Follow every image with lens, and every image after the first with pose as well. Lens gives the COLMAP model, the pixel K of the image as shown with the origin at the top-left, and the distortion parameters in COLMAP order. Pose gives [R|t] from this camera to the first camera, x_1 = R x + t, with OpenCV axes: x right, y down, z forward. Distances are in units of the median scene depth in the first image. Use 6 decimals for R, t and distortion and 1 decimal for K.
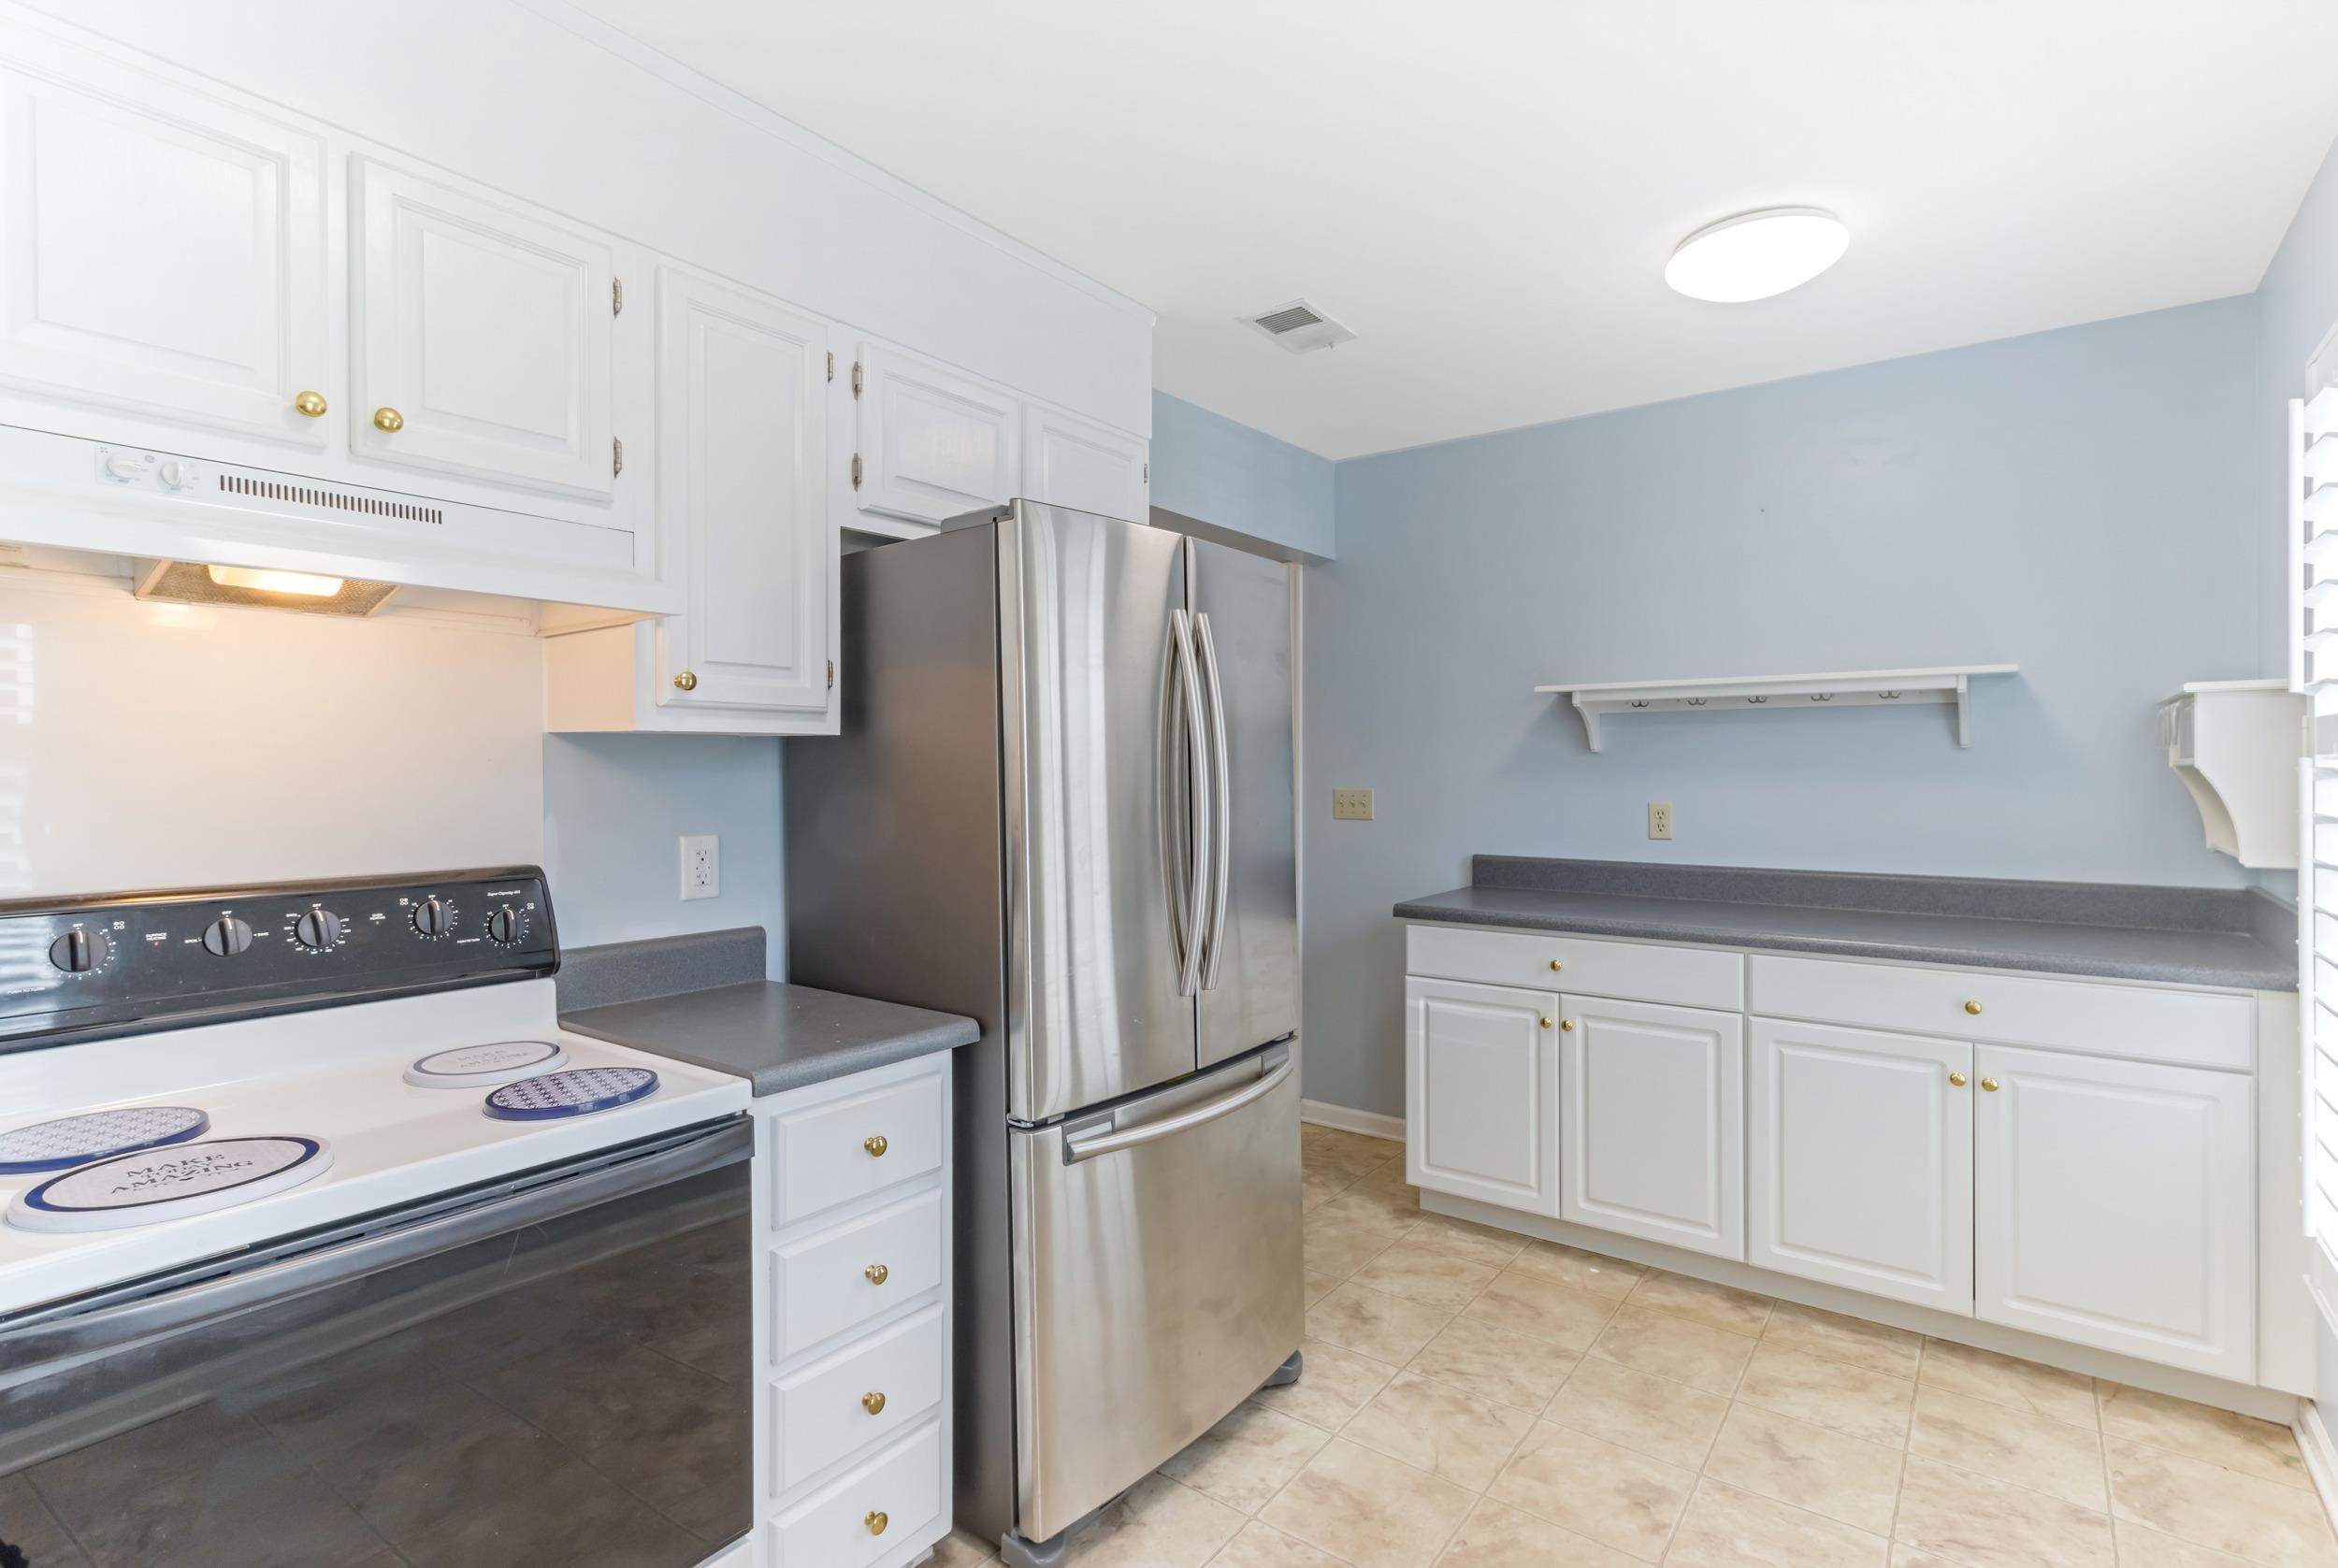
lens RADIAL K [[1138.1, 0, 1173.7], [0, 1138.1, 757.6], [0, 0, 1]] dist [0.000822, -0.000226]
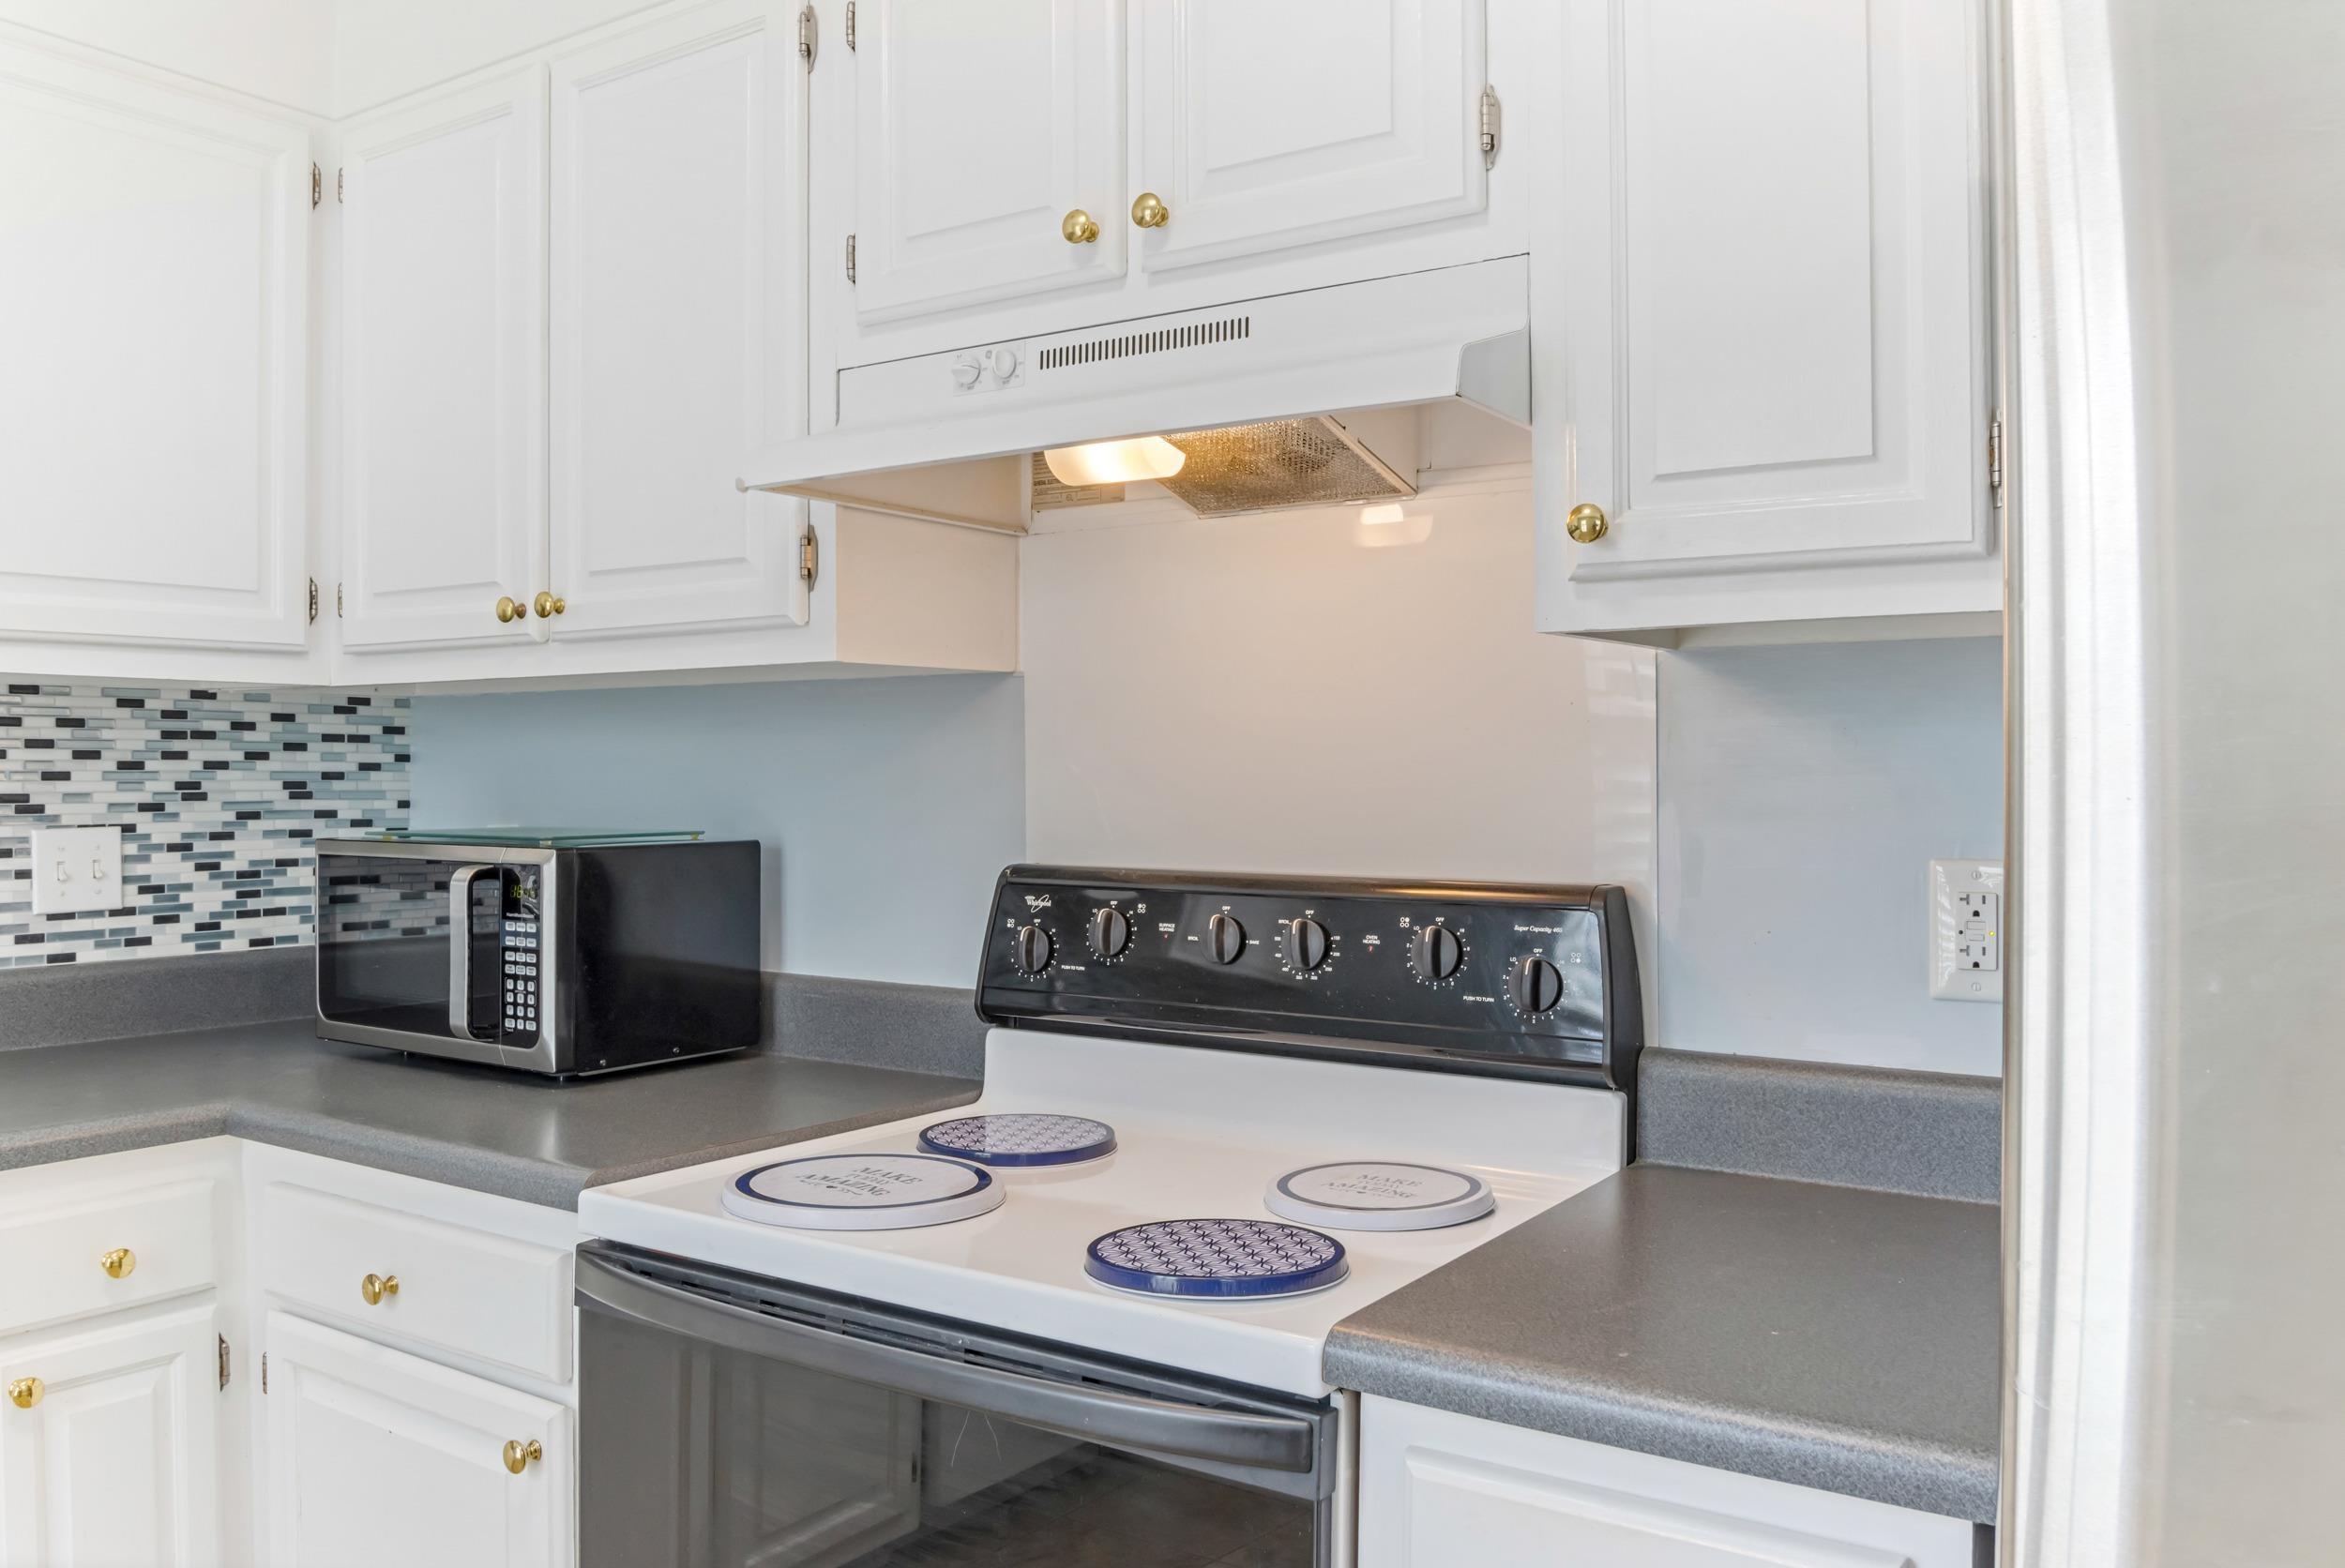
lens RADIAL K [[1777.0, 0, 1172.5], [0, 1777.0, 784.0], [0, 0, 1]] dist [-0.043878, 0.005231]
pose [[0.065151, 0.008980, -0.997835, 0.375130], [0.007742, 0.999925, 0.009505, 0.041499], [0.997845, -0.008344, 0.065076, 0.908381]]
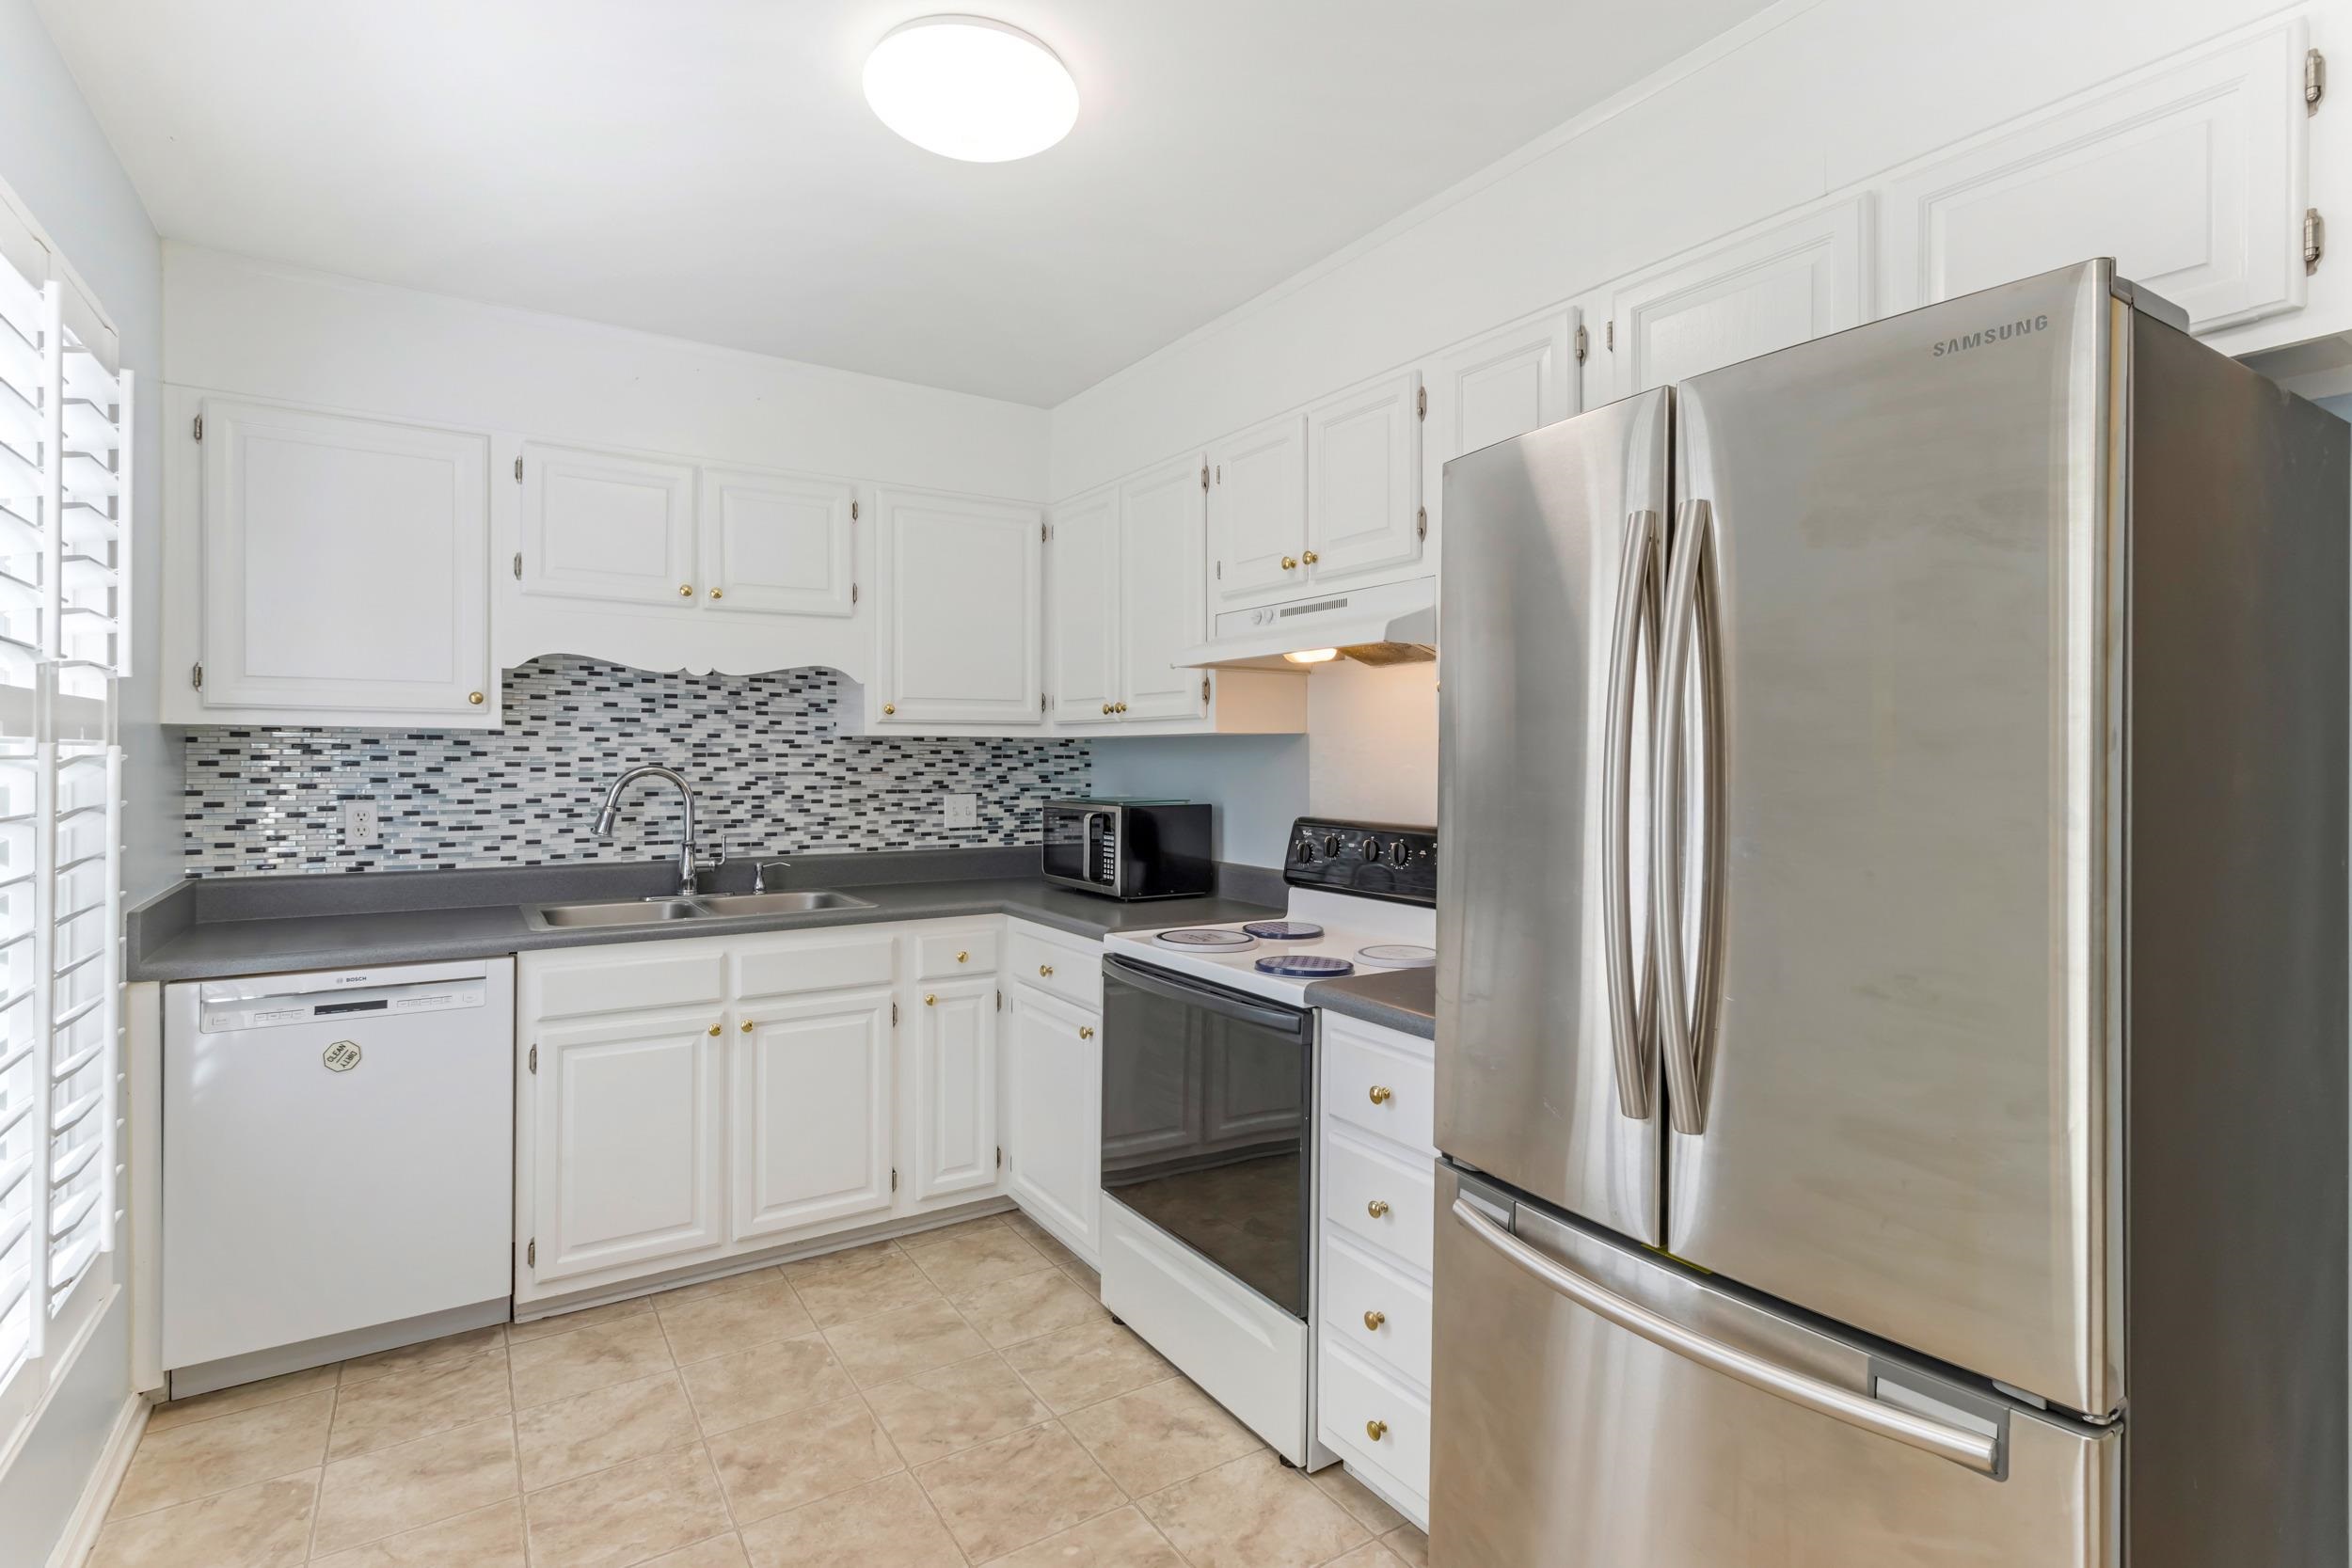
lens RADIAL K [[1144.9, 0, 1180.8], [0, 1144.9, 757.5], [0, 0, 1]] dist [0.000822, -0.000226]
pose [[-0.337317, 0.003121, -0.941386, 0.999159], [0.005962, 0.999982, 0.001180, 0.005710], [0.941372, -0.005214, -0.337330, 1.361986]]
